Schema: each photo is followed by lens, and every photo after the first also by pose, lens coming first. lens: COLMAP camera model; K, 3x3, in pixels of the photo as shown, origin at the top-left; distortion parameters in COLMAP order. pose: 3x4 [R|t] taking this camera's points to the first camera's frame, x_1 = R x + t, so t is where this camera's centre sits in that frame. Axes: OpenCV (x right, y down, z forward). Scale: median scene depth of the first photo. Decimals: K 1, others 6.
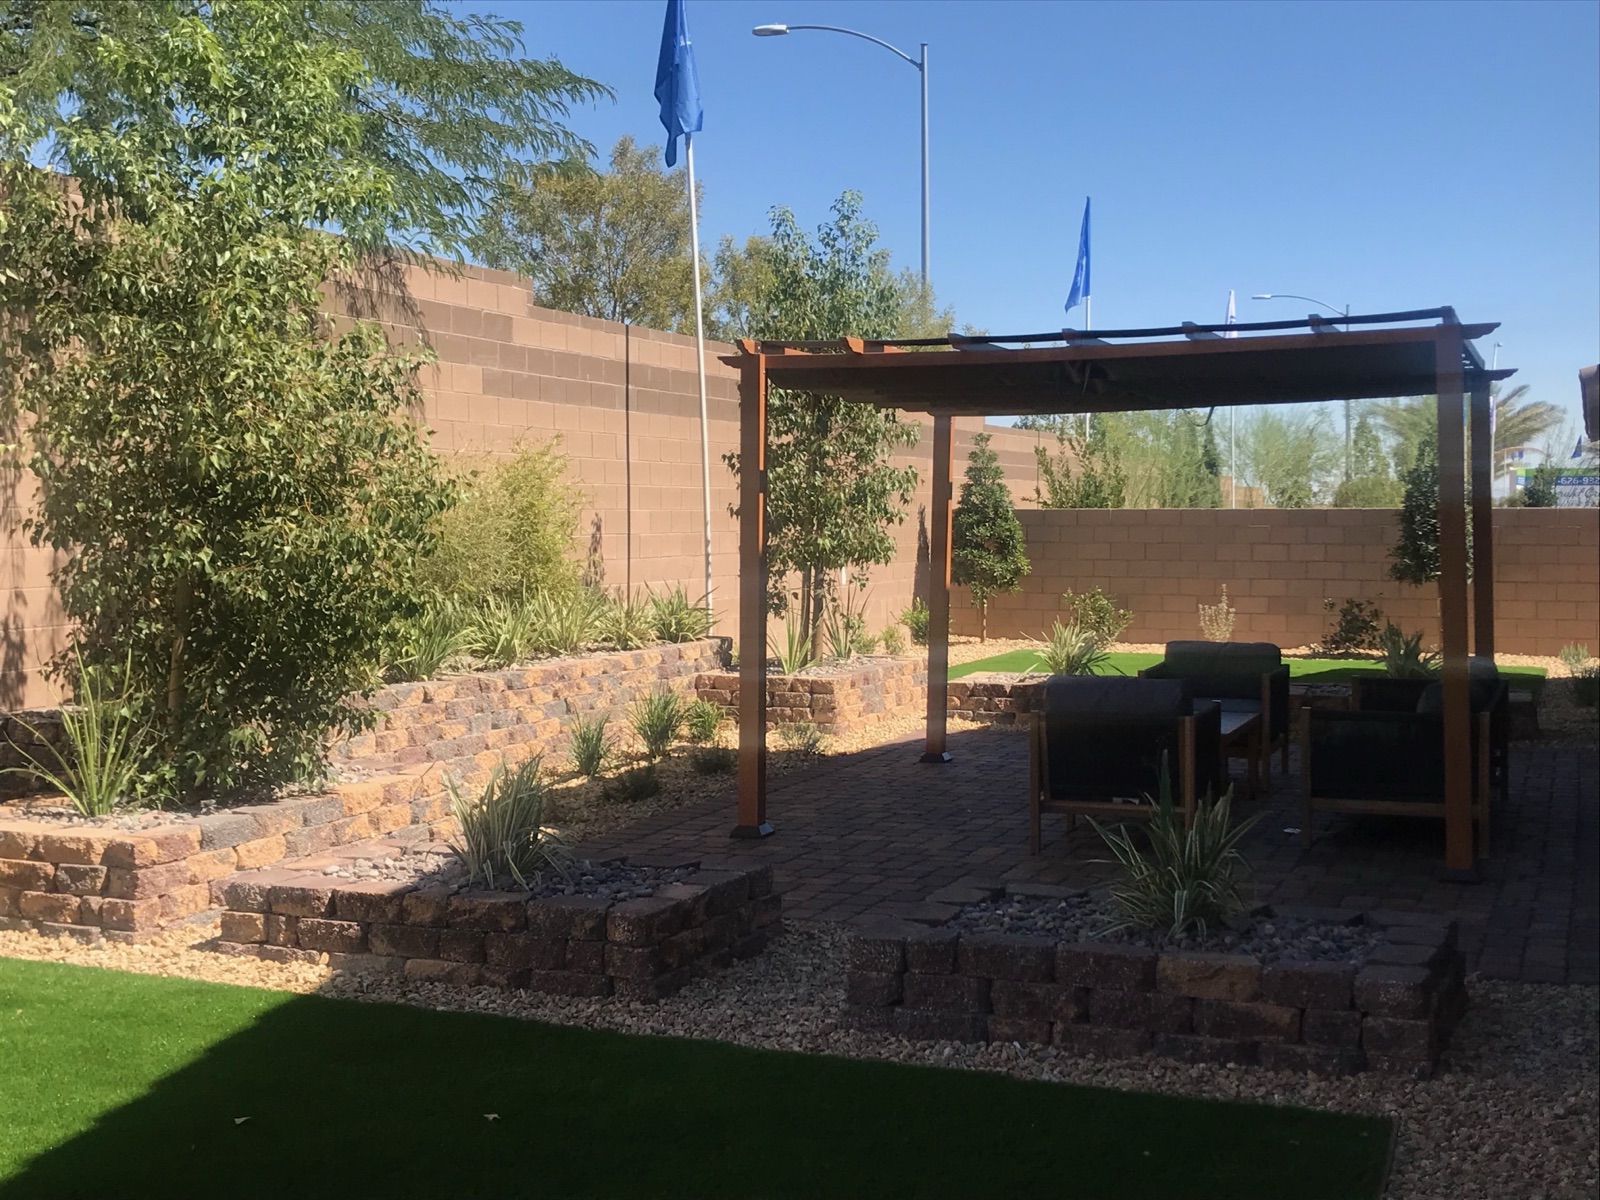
lens RADIAL K [[2182.1, 0, 800.0], [0, 2182.1, 600.0], [0, 0, 1]] dist [0.001660, -0.000238]
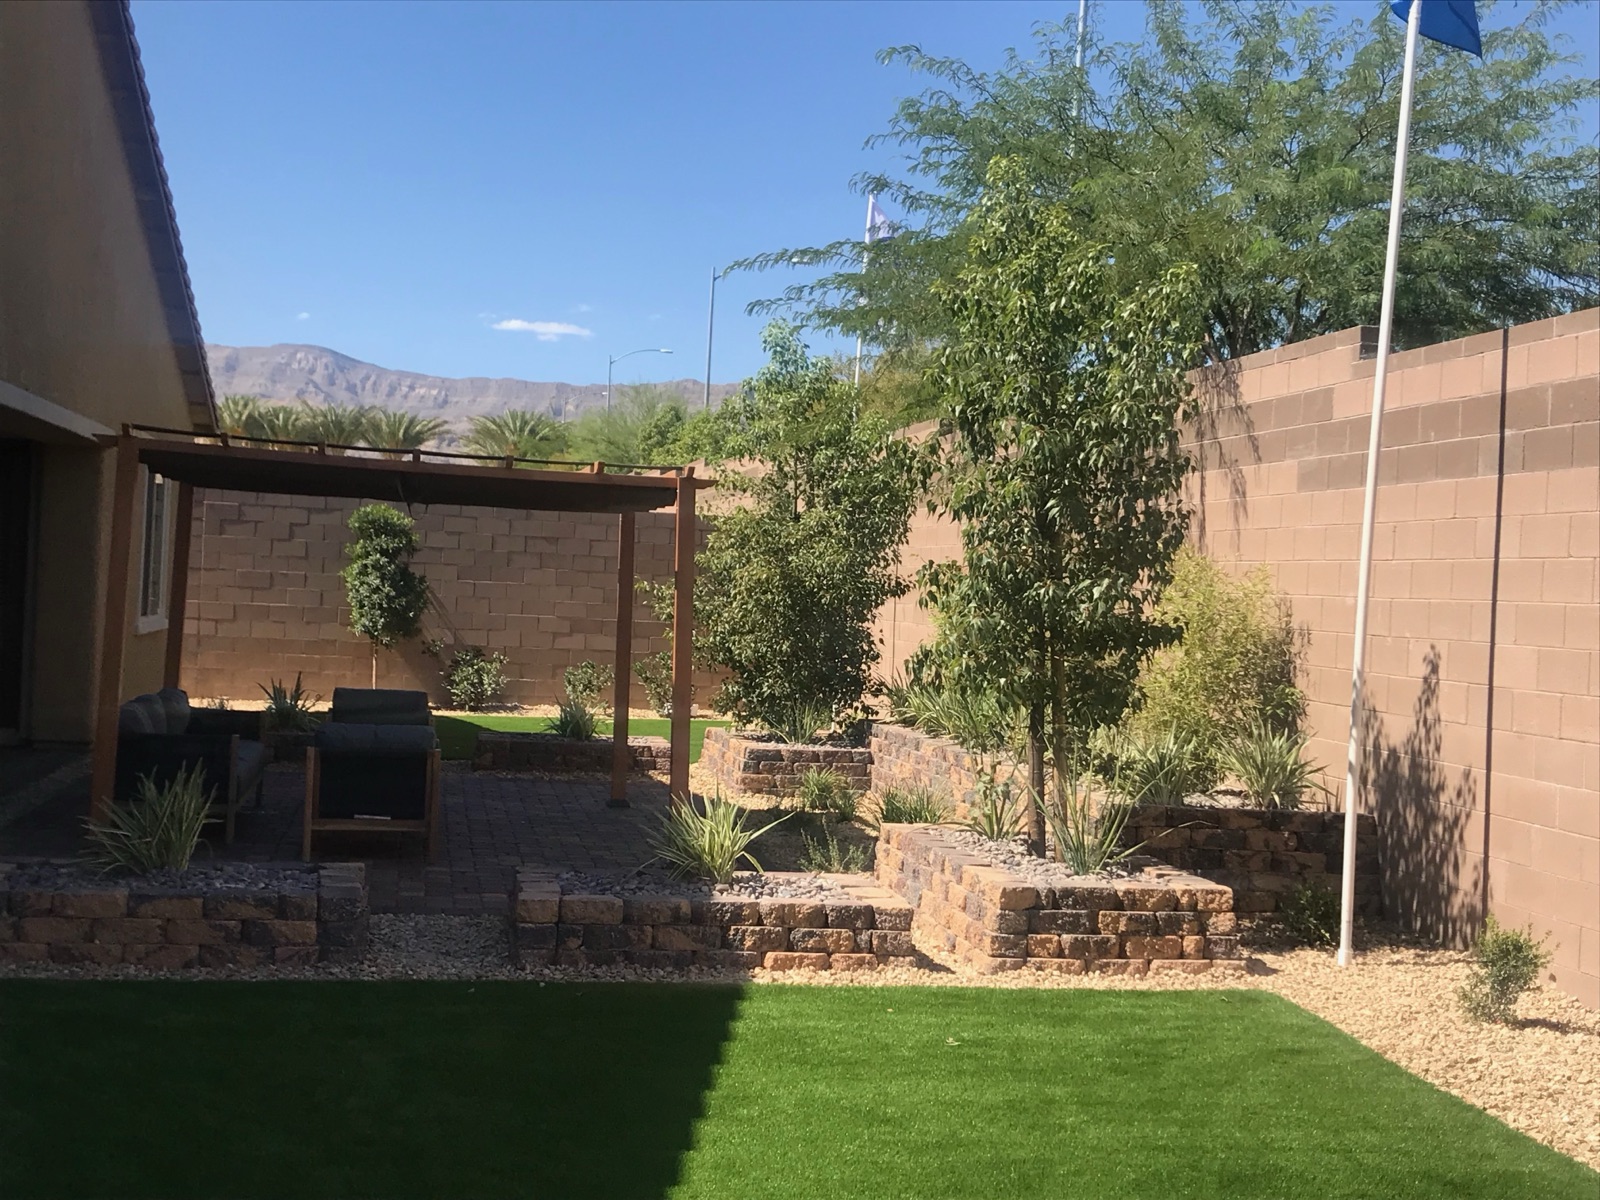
lens RADIAL K [[2182.1, 0, 800.0], [0, 2182.1, 600.0], [0, 0, 1]] dist [0.001660, -0.000238]
pose [[-0.868543, -0.037412, -0.494200, 0.385103], [-0.066129, 0.996979, 0.040746, -0.066813], [0.491183, 0.068070, -0.868393, 1.464322]]
